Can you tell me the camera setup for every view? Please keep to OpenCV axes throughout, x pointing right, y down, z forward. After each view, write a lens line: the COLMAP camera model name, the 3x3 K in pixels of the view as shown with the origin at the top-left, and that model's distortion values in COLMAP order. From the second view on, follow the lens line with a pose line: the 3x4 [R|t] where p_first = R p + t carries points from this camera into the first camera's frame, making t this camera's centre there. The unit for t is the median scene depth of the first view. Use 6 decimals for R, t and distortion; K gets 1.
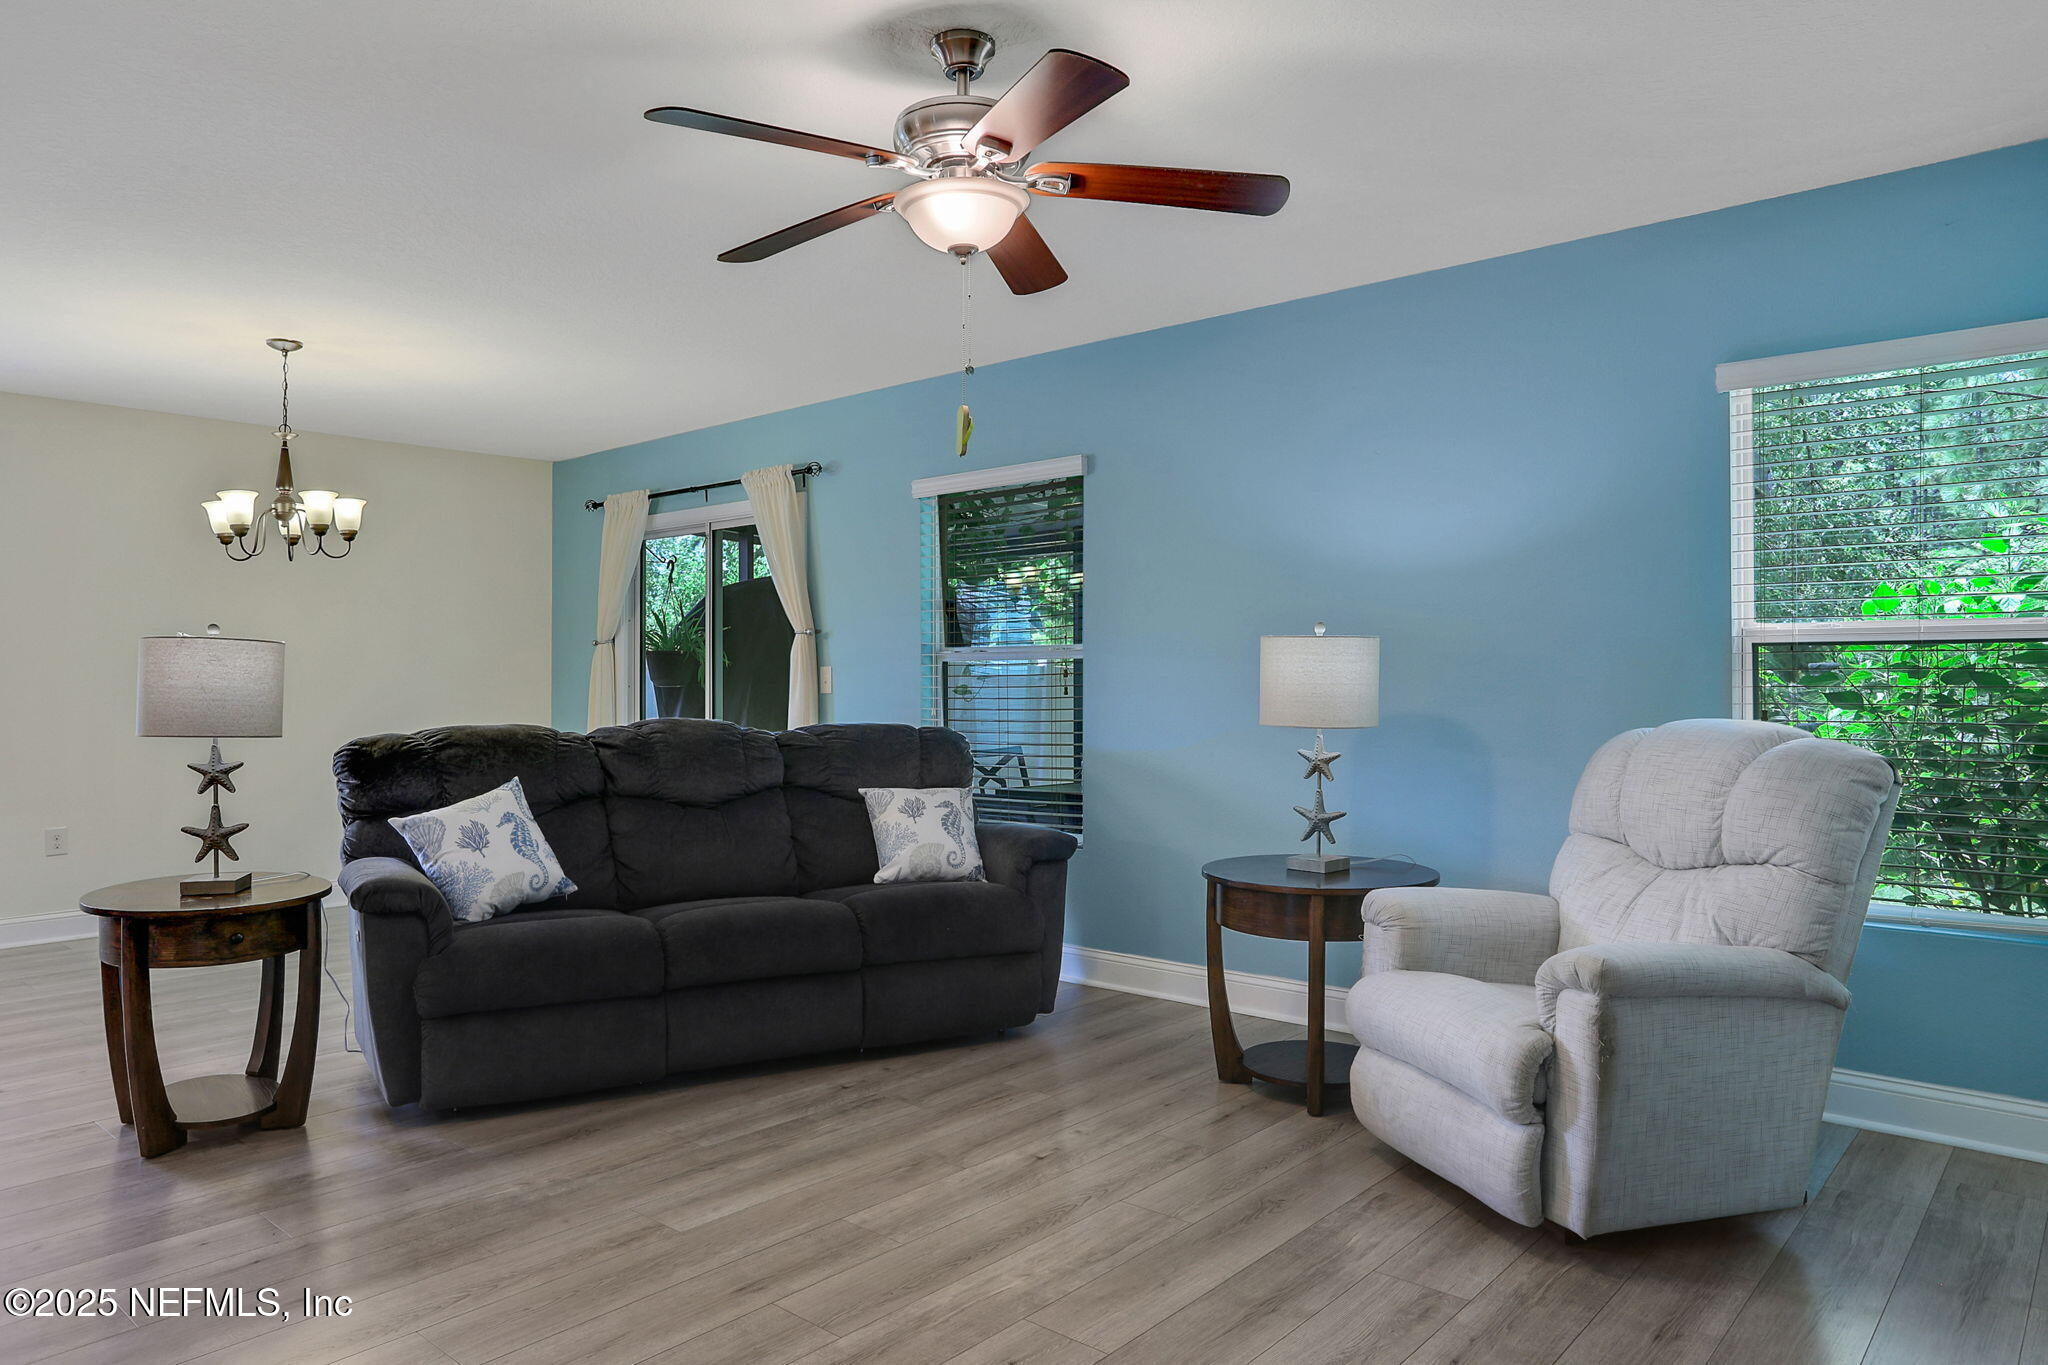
lens RADIAL K [[1354.2, 0, 1022.5], [0, 1354.2, 661.5], [0, 0, 1]] dist [-0.003486, -0.000912]
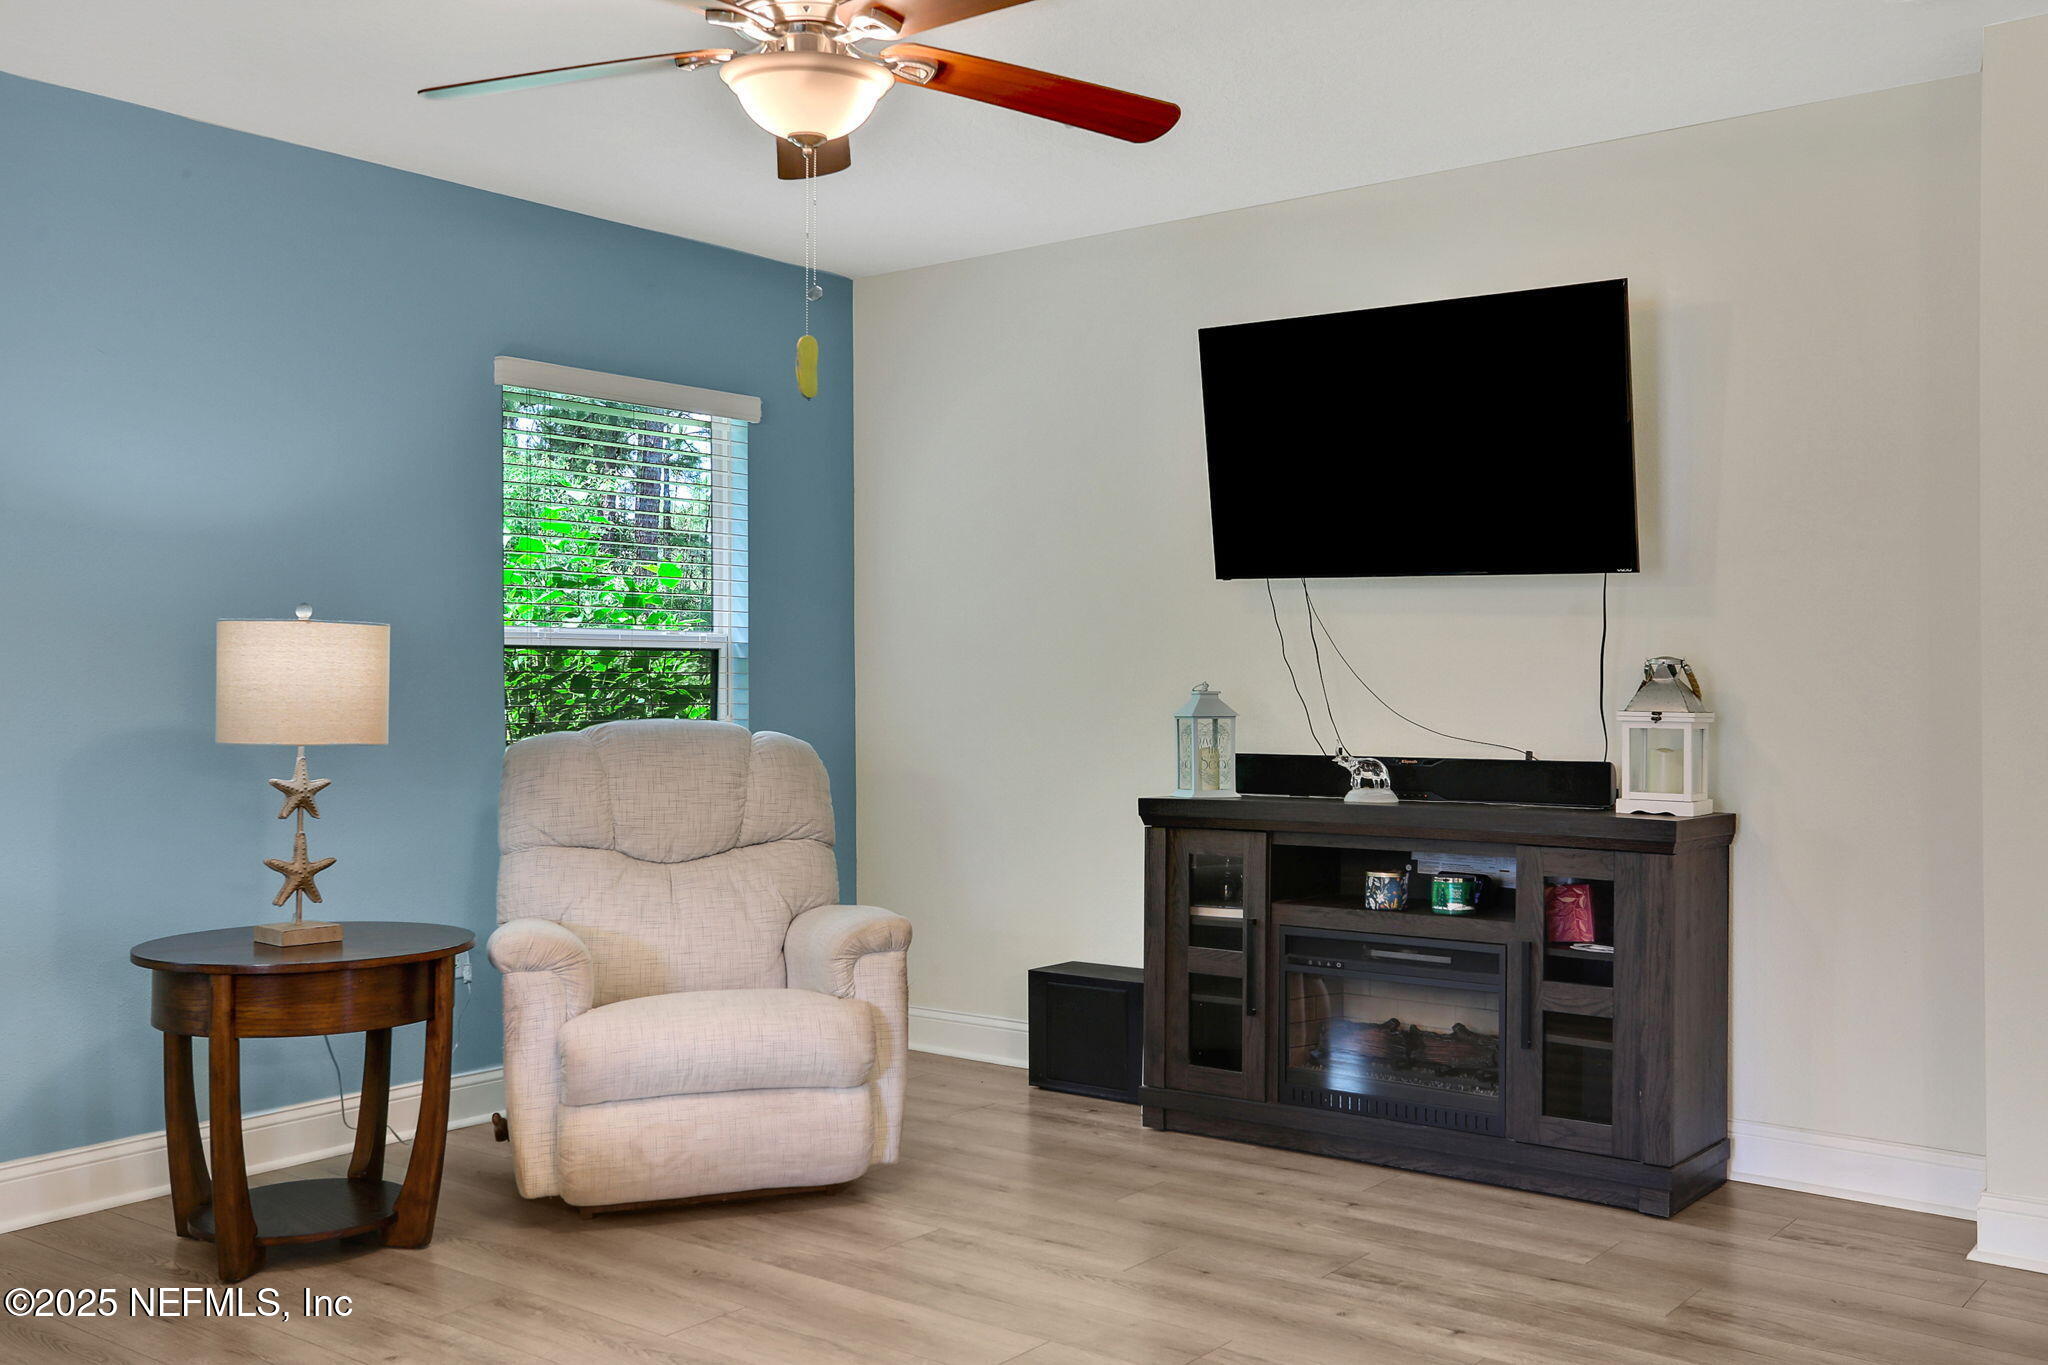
lens RADIAL K [[1960.9, 0, 1029.8], [0, 1960.9, 684.0], [0, 0, 1]] dist [0.094766, 0.021740]
pose [[-0.066105, -0.001834, 0.997811, -0.906447], [-0.013565, 0.999908, 0.000939, 0.008806], [-0.997720, -0.013474, -0.066124, 0.710010]]
